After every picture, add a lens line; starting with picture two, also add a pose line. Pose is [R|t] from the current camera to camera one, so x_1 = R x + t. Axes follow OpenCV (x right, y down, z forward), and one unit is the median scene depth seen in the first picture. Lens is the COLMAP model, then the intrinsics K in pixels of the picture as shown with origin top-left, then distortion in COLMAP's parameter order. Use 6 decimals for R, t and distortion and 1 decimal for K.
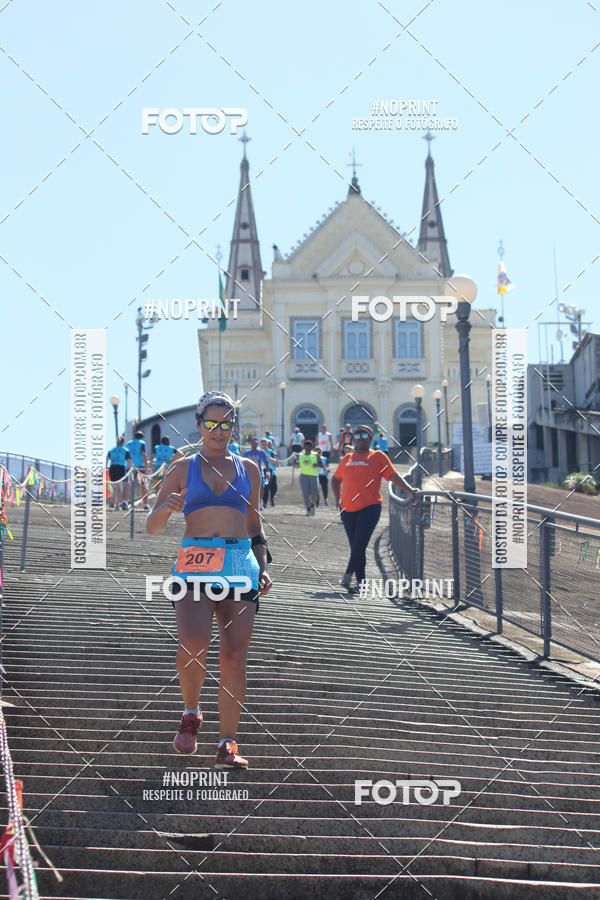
lens RADIAL K [[2527.3, 0, 300.0], [0, 2527.3, 450.0], [0, 0, 1]] dist [-0.342938, 0.544795]
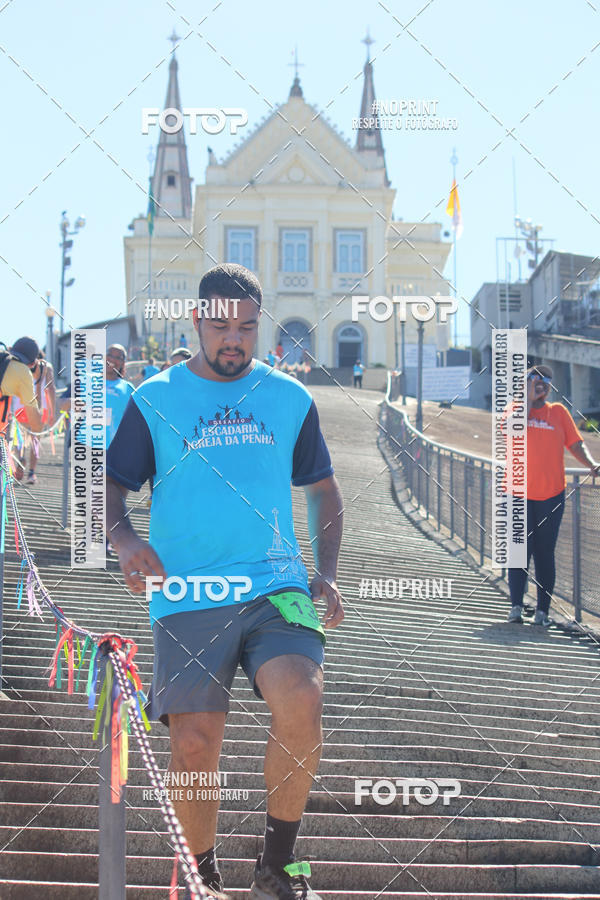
lens RADIAL K [[2493.5, 0, 300.0], [0, 2493.5, 450.0], [0, 0, 1]] dist [-0.373022, 0.075811]
pose [[0.998780, 0.022718, 0.043857, -0.014419], [-0.024238, 0.999113, 0.034441, -0.002061], [-0.043035, -0.035462, 0.998444, 0.079713]]
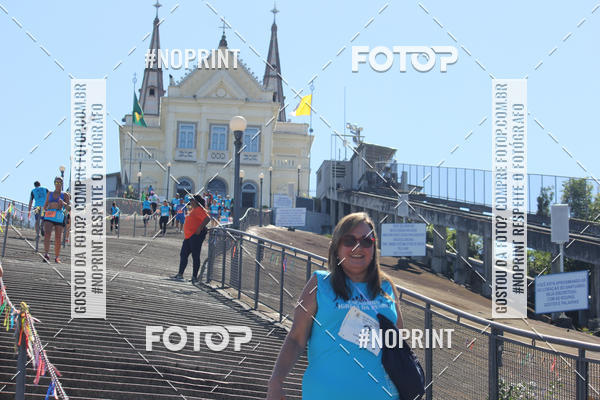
lens RADIAL K [[1699.5, 0, 300.0], [0, 1699.5, 200.0], [0, 0, 1]] dist [-0.277755, -0.488753]
pose [[0.996219, 0.058041, 0.064644, 0.006747], [-0.057667, 0.998307, -0.007632, 0.000297], [-0.064978, 0.003875, 0.997879, -0.066520]]
